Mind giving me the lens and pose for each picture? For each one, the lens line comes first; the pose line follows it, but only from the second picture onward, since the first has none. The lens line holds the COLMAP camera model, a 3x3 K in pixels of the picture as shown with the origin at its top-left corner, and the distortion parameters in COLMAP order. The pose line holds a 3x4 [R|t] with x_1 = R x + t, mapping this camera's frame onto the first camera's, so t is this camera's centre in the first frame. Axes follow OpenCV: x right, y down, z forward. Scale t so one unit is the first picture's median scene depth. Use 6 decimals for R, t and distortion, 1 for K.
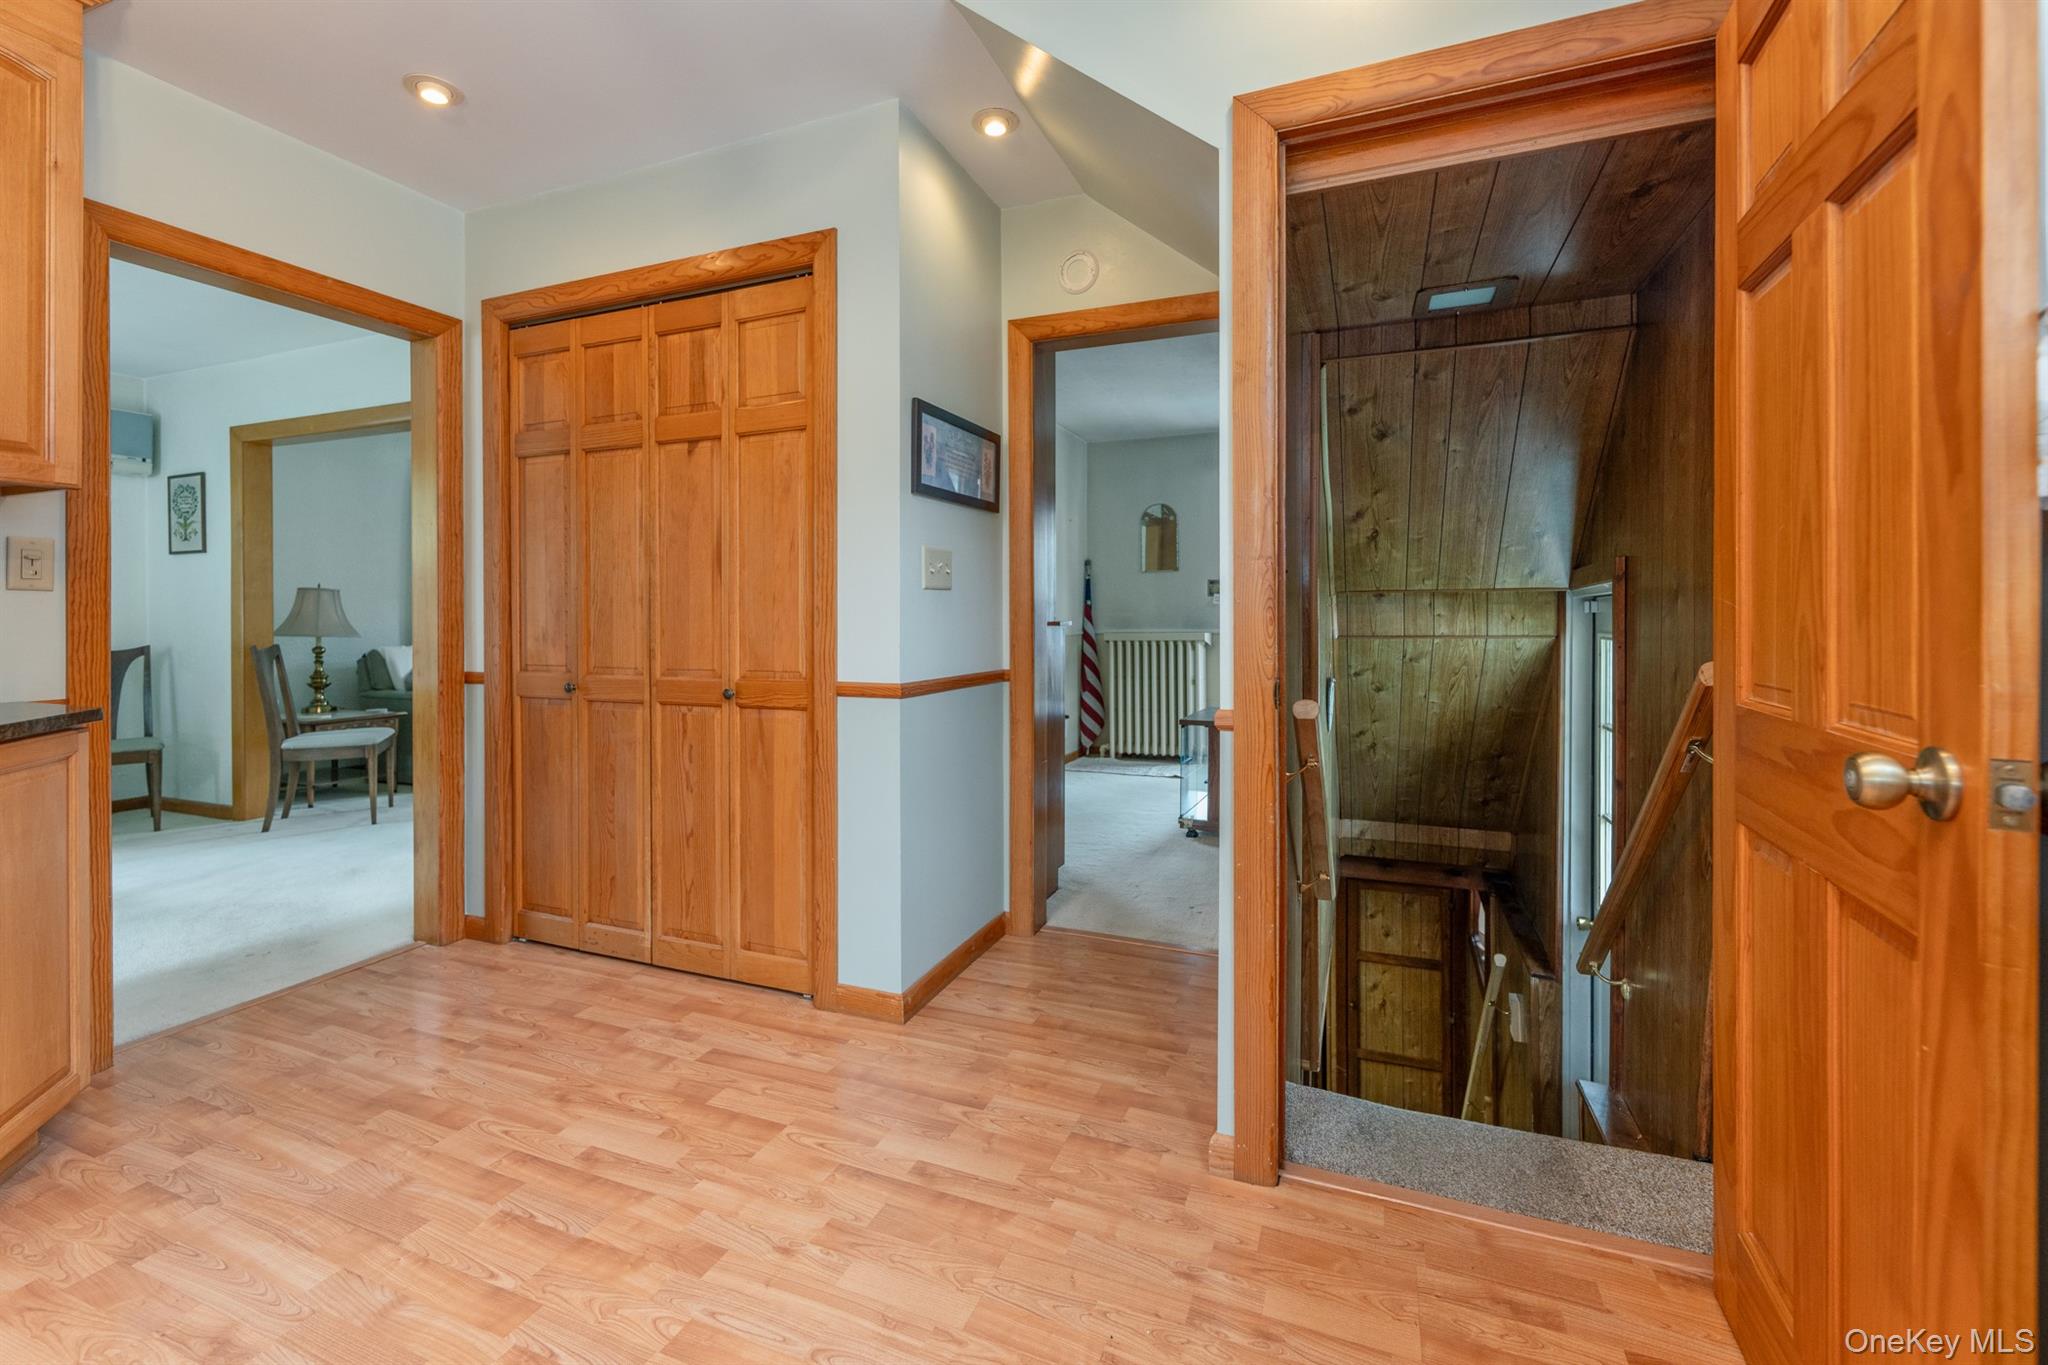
lens RADIAL K [[868.3, 0, 1016.4], [0, 868.3, 622.5], [0, 0, 1]] dist [0.000487, 0.000080]
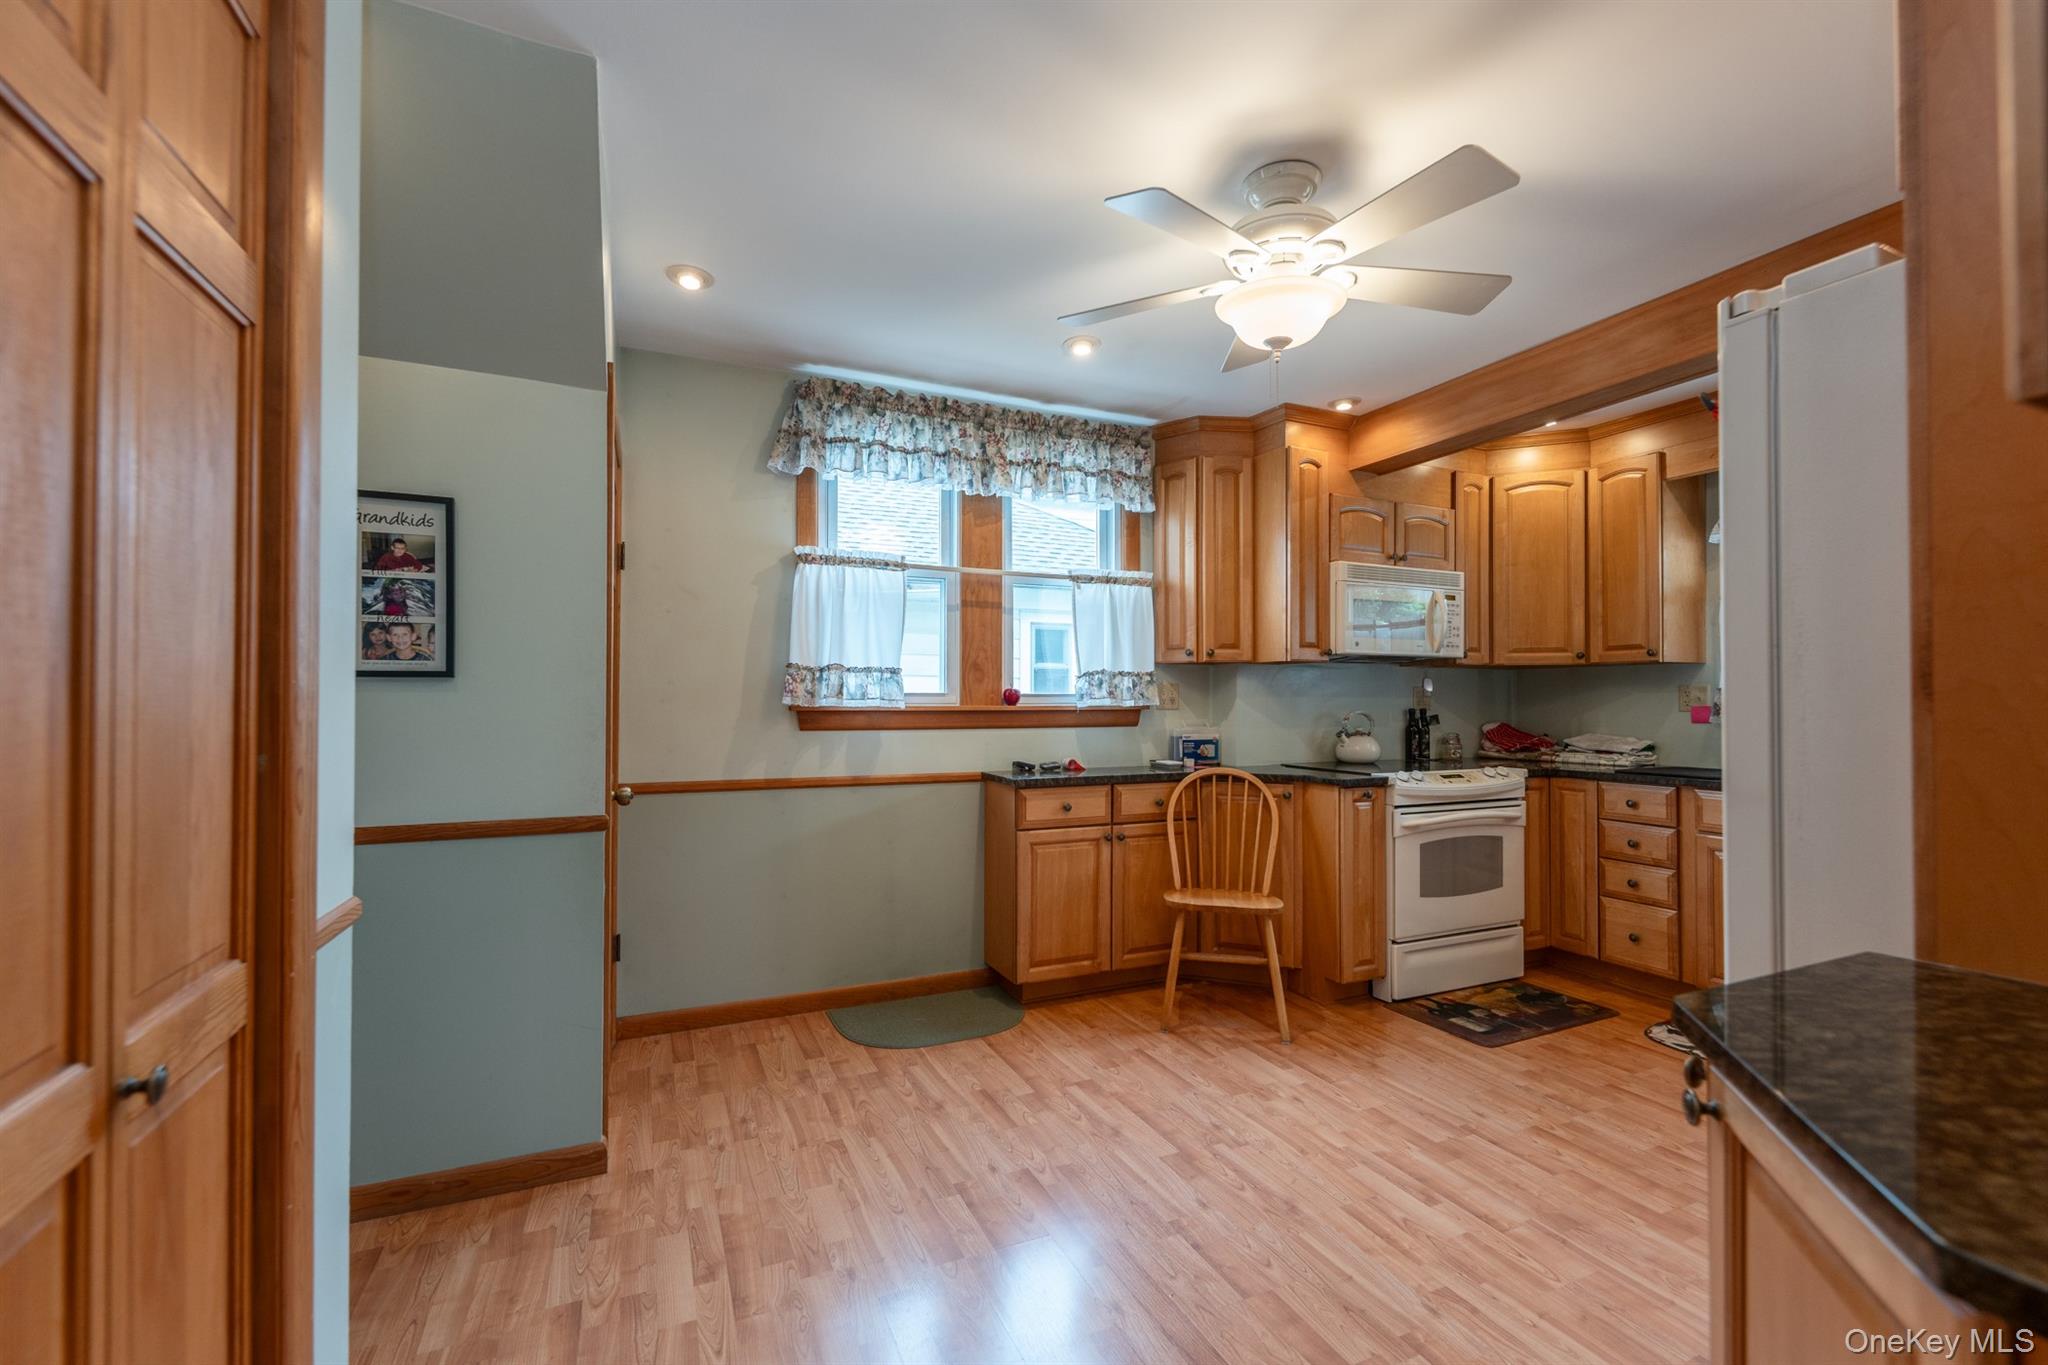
lens RADIAL K [[860.5, 0, 1027.8], [0, 860.5, 693.2], [0, 0, 1]] dist [0.001131, -0.000091]
pose [[-0.733238, 0.008109, 0.679924, -1.037602], [0.002016, 0.999950, -0.009752, -0.068477], [-0.679969, -0.005779, -0.733218, 1.397799]]
